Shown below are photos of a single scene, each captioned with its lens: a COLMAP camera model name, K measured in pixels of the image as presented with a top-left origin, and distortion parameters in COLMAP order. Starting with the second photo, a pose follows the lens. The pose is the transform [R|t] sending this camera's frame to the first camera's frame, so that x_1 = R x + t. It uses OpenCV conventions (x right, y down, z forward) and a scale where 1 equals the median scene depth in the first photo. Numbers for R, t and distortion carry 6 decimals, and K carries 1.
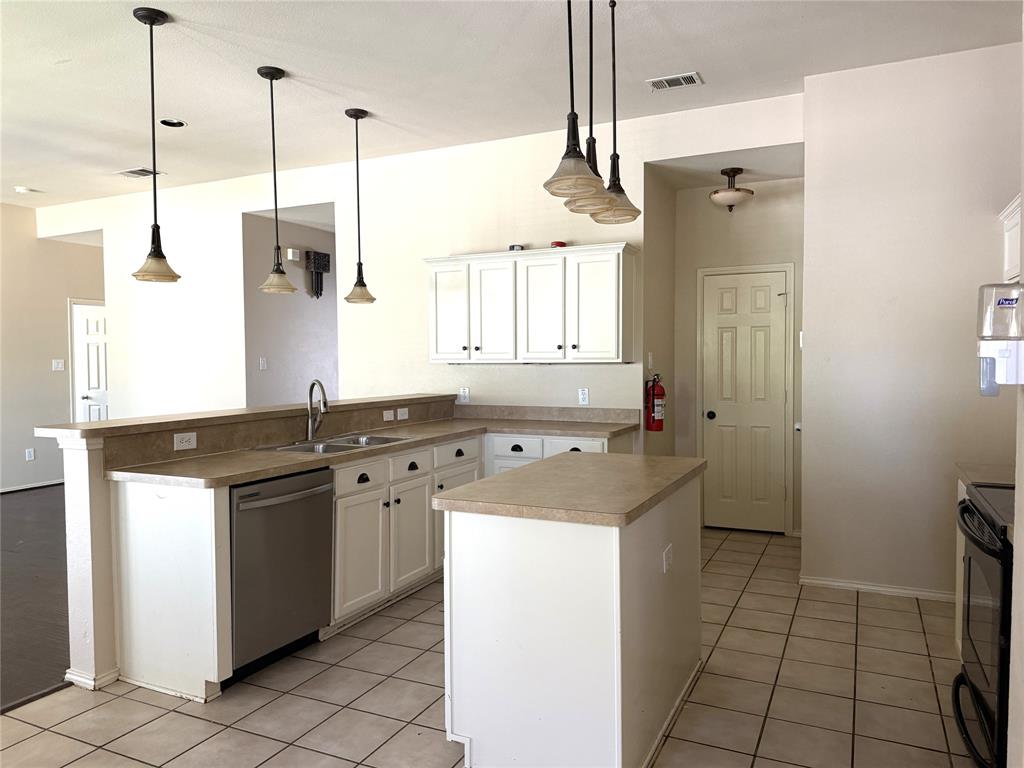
lens RADIAL K [[721.0, 0, 514.2], [0, 721.0, 386.3], [0, 0, 1]] dist [0.113290, -0.148611]
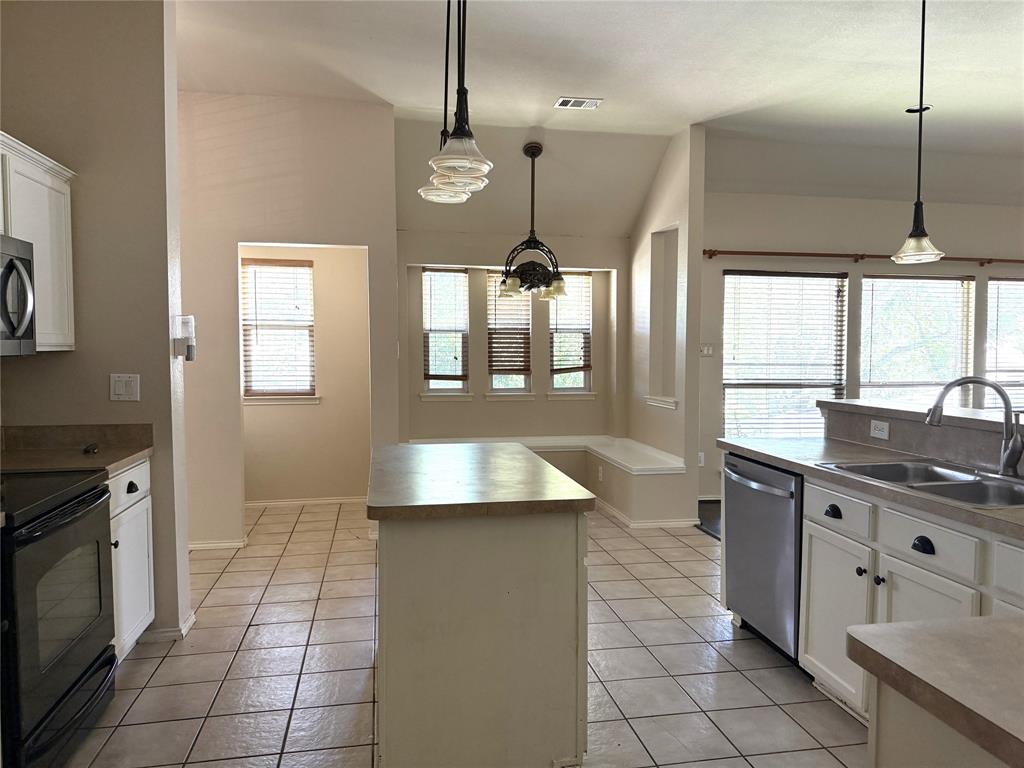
lens RADIAL K [[721.0, 0, 514.2], [0, 721.0, 386.3], [0, 0, 1]] dist [0.113290, -0.148611]
pose [[-0.805113, 0.038539, -0.591868, 0.475968], [-0.018846, 0.995721, 0.090472, -0.056473], [0.592822, 0.083995, -0.800942, 1.402396]]
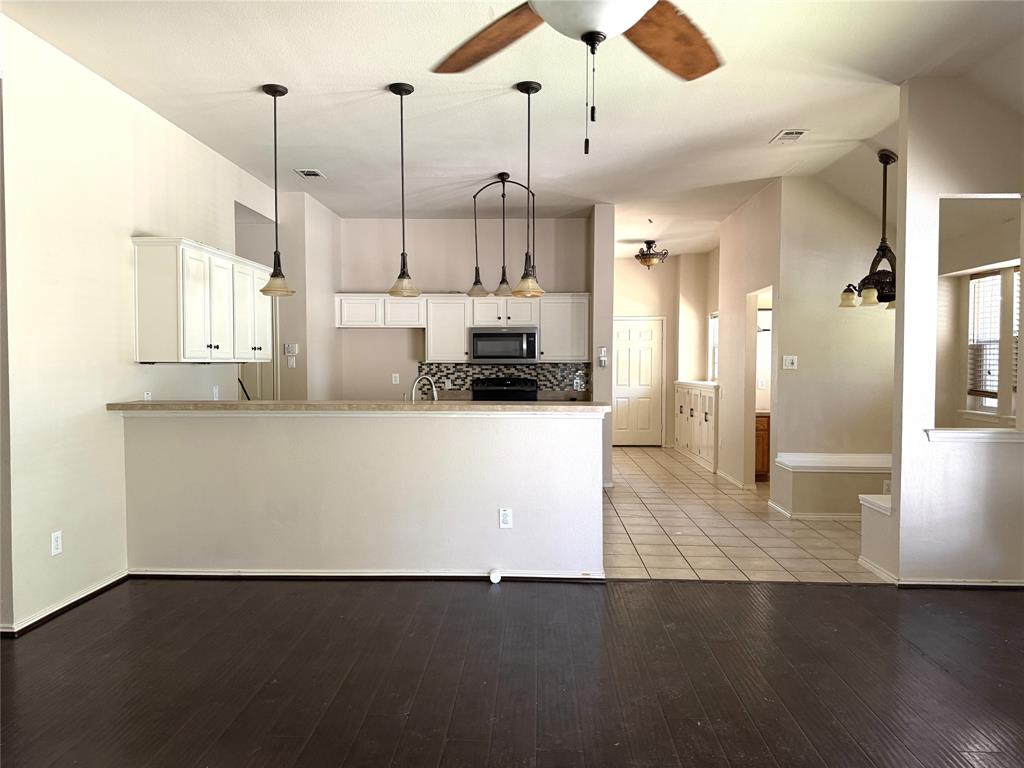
lens RADIAL K [[721.0, 0, 514.2], [0, 721.0, 386.3], [0, 0, 1]] dist [0.113290, -0.148611]
pose [[-0.410871, -0.025073, 0.911349, -1.588185], [0.037674, 0.998301, 0.044450, -0.041191], [-0.910915, 0.052597, -0.409228, 1.484457]]
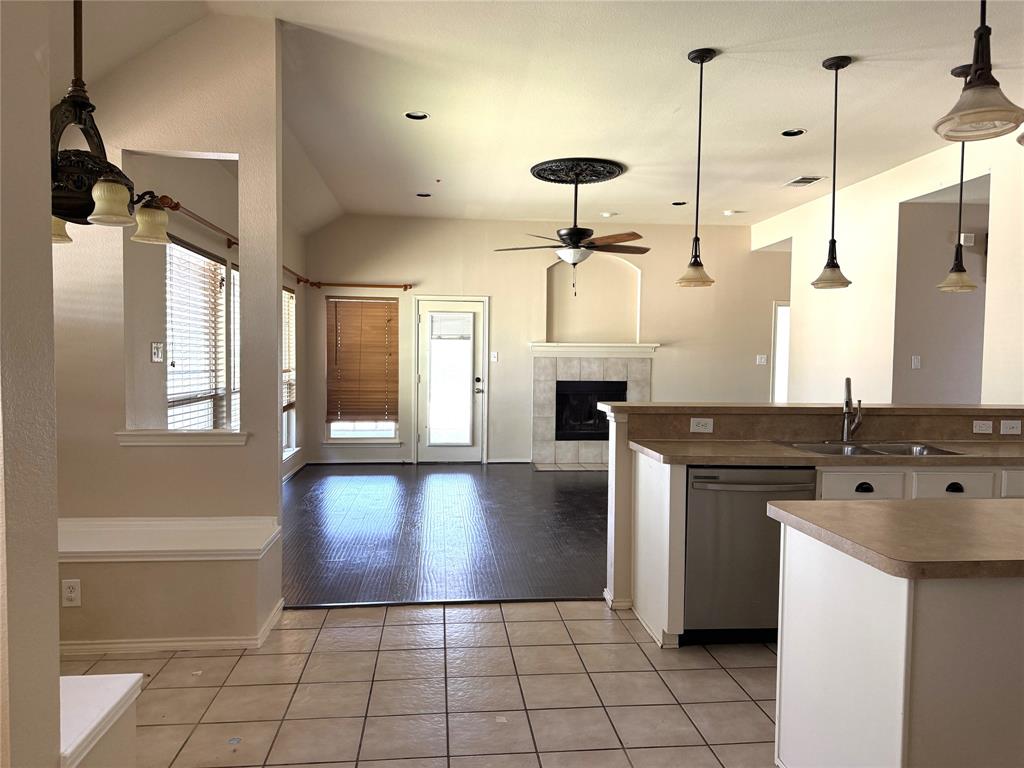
lens RADIAL K [[721.0, 0, 514.2], [0, 721.0, 386.3], [0, 0, 1]] dist [0.113290, -0.148611]
pose [[0.528310, 0.052956, -0.847399, 0.332358], [-0.051688, 0.998208, 0.030155, -0.004319], [0.847477, 0.027869, 0.530100, 0.143757]]
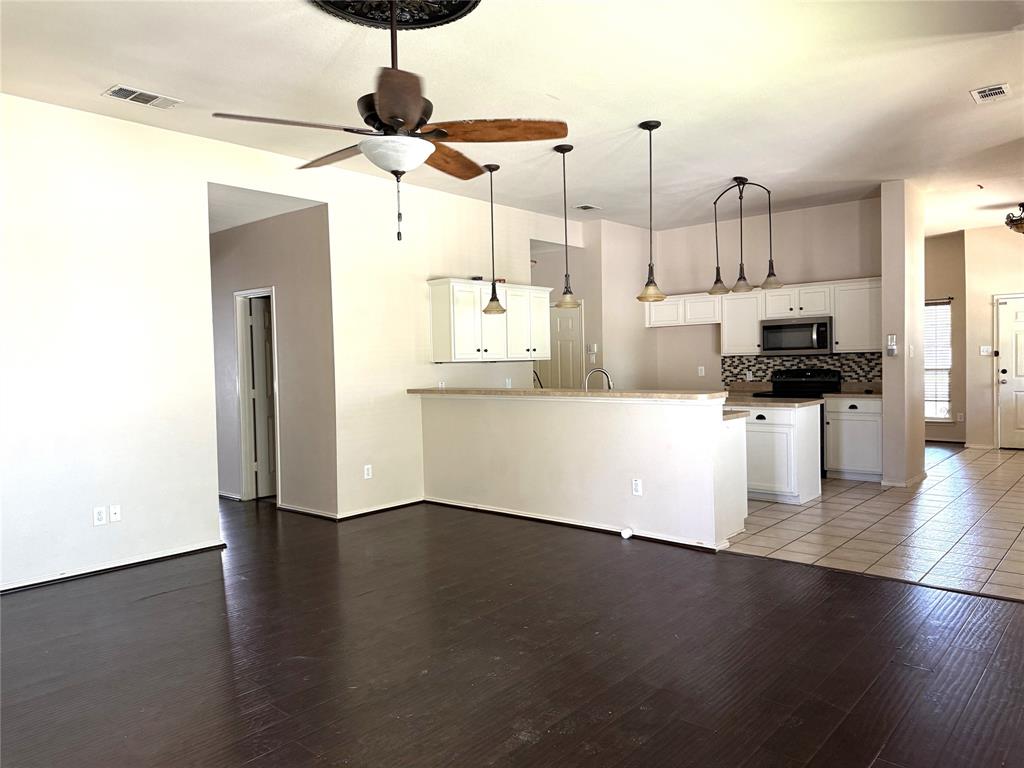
lens RADIAL K [[702.9, 0, 497.1], [0, 702.9, 383.1], [0, 0, 1]] dist [0.004216, -0.000299]
pose [[0.293049, -0.030534, 0.955610, -1.886167], [0.059696, 0.998124, 0.013587, -0.011017], [-0.954232, 0.053064, 0.294322, 0.842747]]
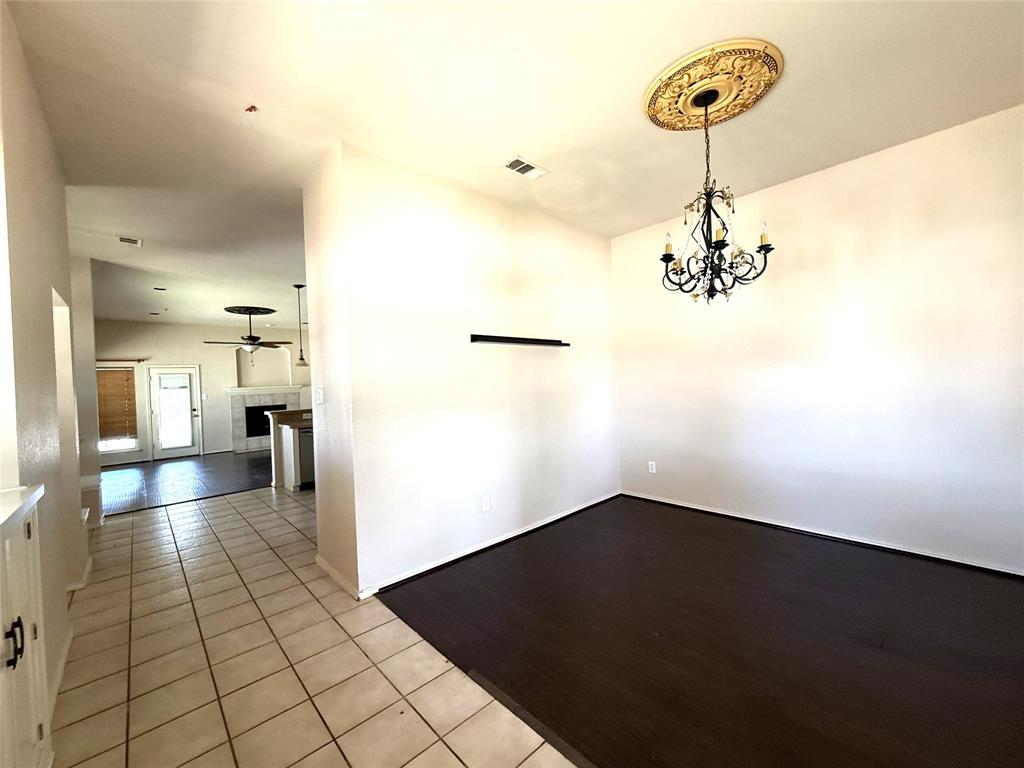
lens RADIAL K [[408.7, 0, 516.6], [0, 408.7, 383.8], [0, 0, 1]] dist [-0.001473, -0.000275]
pose [[0.932641, -0.027960, -0.359720, 0.994633], [0.018897, 0.999410, -0.028685, 0.002130], [0.360310, 0.019955, 0.932619, -0.322608]]
